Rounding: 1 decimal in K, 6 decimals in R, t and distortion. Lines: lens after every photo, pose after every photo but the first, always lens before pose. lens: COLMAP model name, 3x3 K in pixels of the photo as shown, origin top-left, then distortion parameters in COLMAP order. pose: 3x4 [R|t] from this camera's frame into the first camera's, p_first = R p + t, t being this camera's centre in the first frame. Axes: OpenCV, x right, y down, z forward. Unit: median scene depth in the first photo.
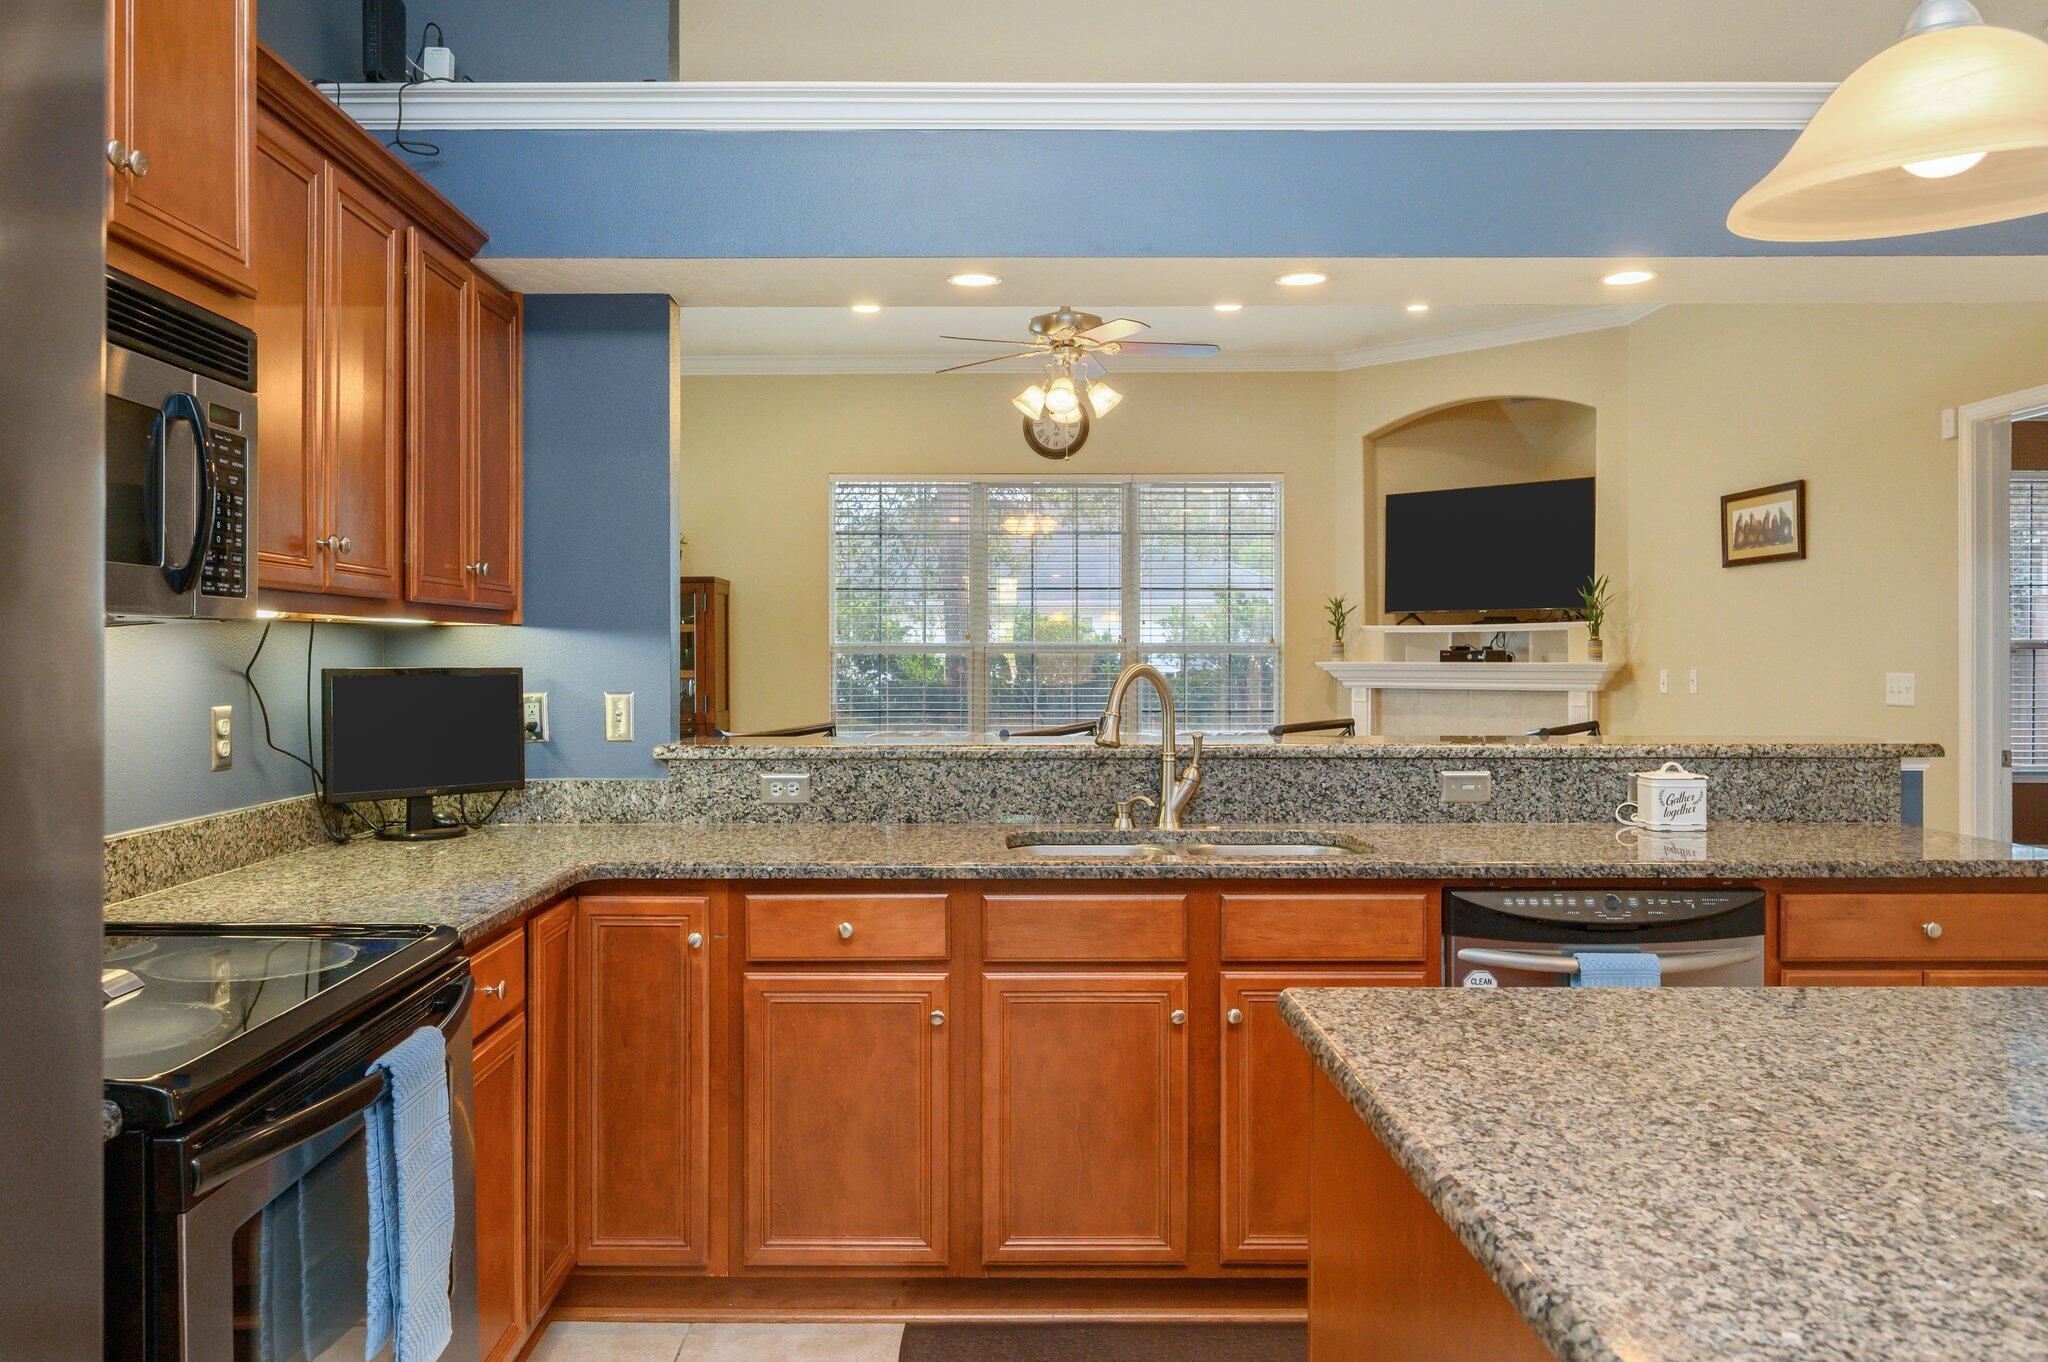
lens RADIAL K [[1499.6, 0, 1020.3], [0, 1499.6, 666.3], [0, 0, 1]] dist [-0.005753, 0.000153]
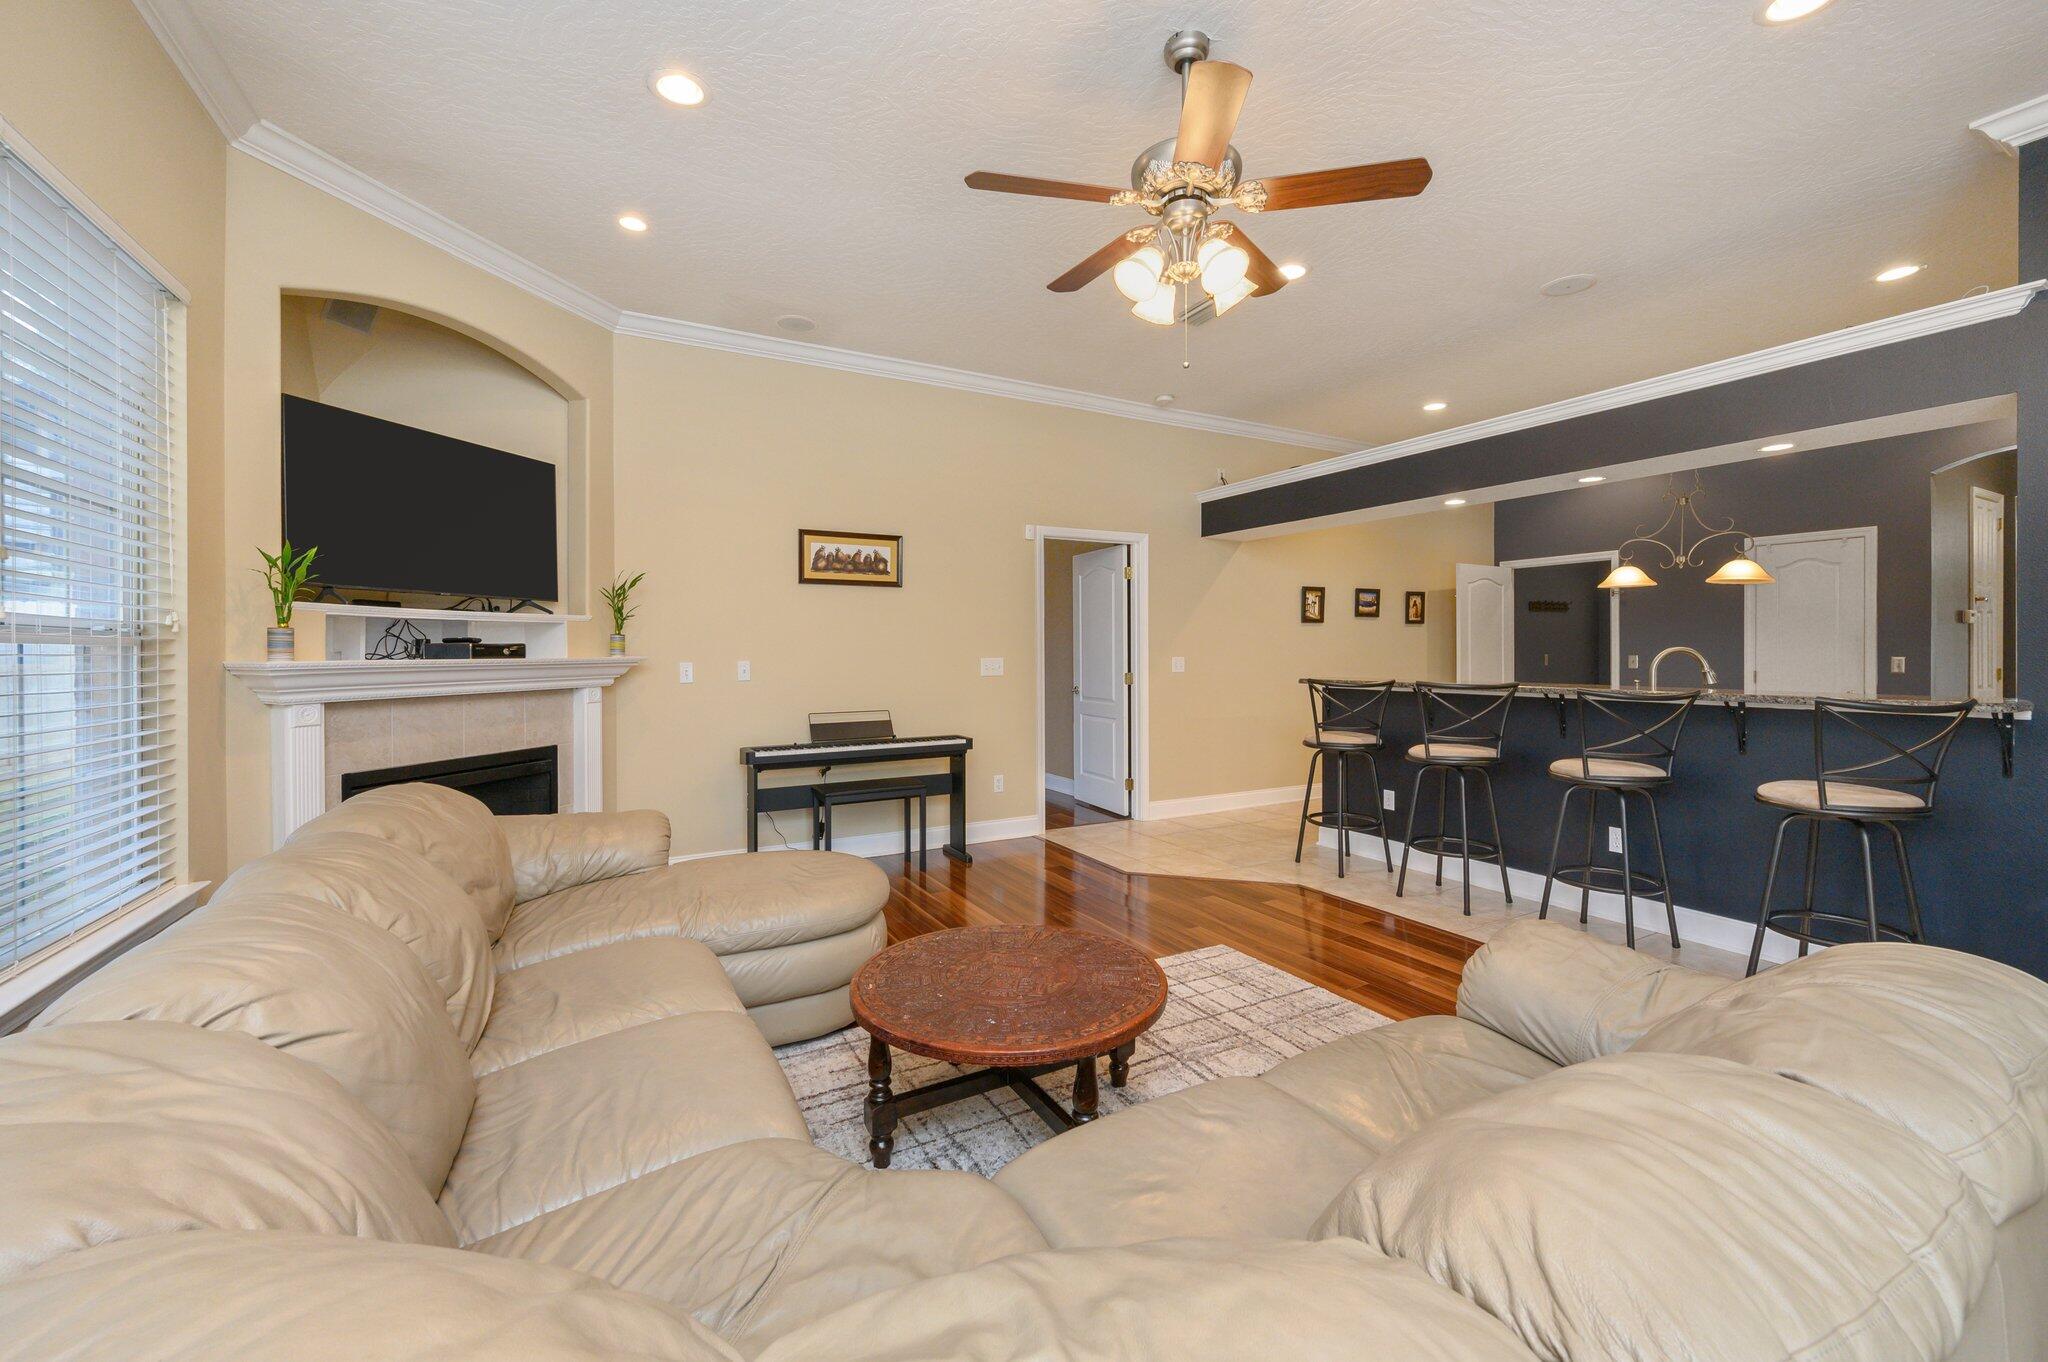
lens RADIAL K [[821.2, 0, 1038.6], [0, 821.2, 654.5], [0, 0, 1]] dist [-0.001134, -0.000955]
pose [[-0.478731, 0.002167, 0.877959, -0.227043], [0.013959, 0.999889, 0.005143, -0.003060], [-0.877850, 0.014718, -0.478709, 0.989898]]
